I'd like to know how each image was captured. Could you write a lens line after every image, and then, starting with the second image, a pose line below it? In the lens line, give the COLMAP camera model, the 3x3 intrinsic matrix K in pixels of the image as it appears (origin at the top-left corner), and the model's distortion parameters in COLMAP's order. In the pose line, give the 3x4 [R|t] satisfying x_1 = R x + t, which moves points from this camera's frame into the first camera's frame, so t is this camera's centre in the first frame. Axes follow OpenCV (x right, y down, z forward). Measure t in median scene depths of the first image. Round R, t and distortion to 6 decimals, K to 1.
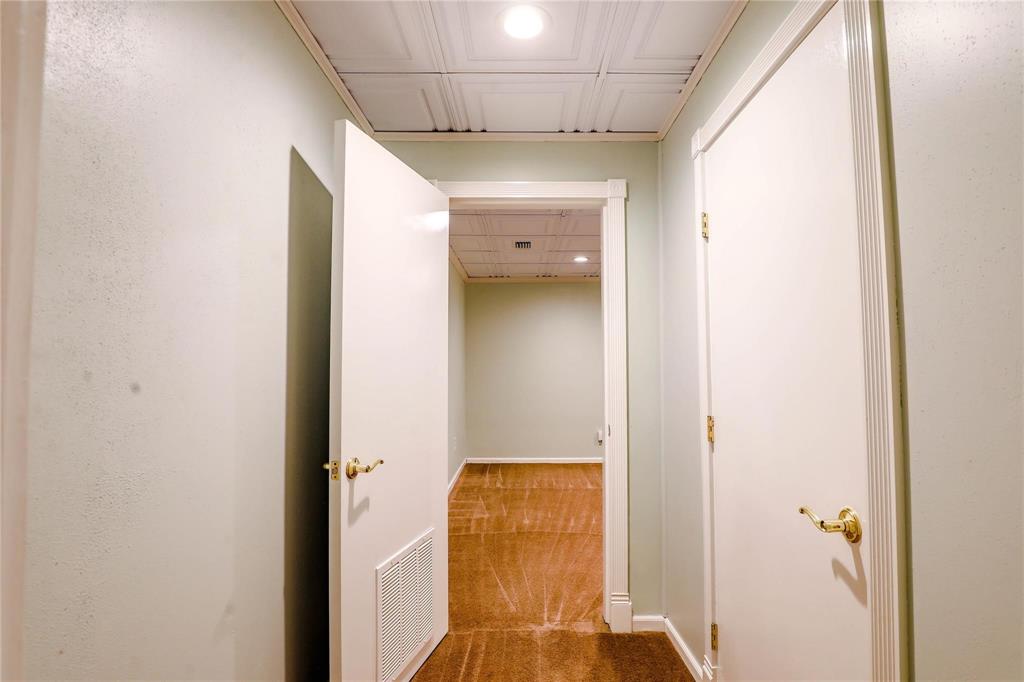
lens RADIAL K [[504.6, 0, 509.9], [0, 504.6, 340.1], [0, 0, 1]] dist [-0.044286, 0.015233]
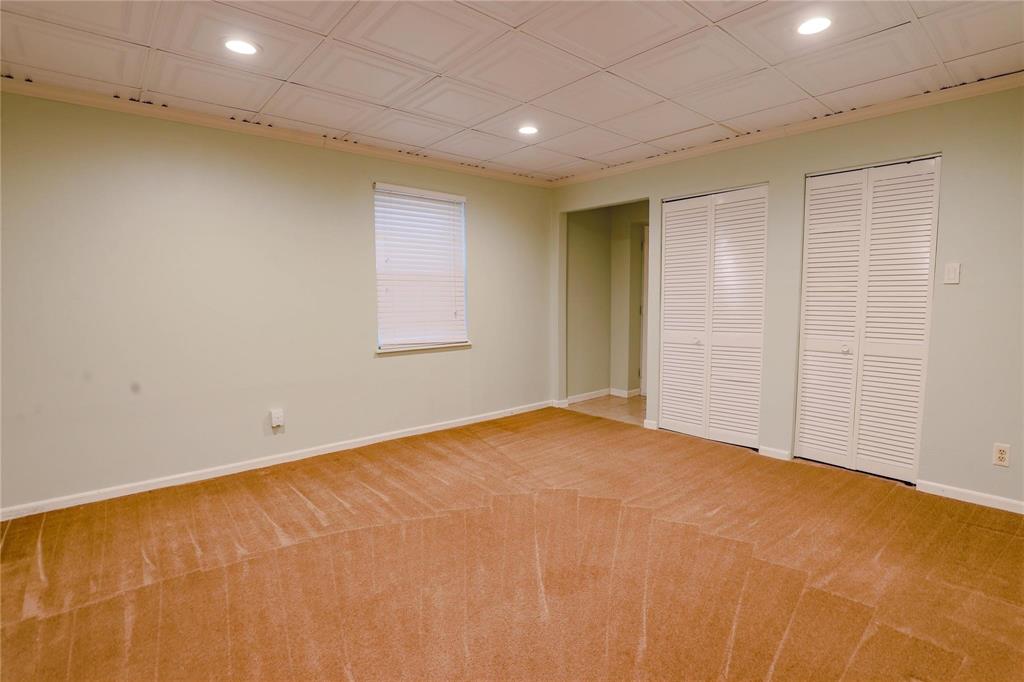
lens RADIAL K [[504.6, 0, 509.9], [0, 504.6, 340.1], [0, 0, 1]] dist [-0.044286, 0.015233]
pose [[0.748212, -0.063079, 0.660454, 0.016917], [-0.031304, 0.991005, 0.130113, 0.030960], [-0.662721, -0.118027, 0.739507, 0.511219]]
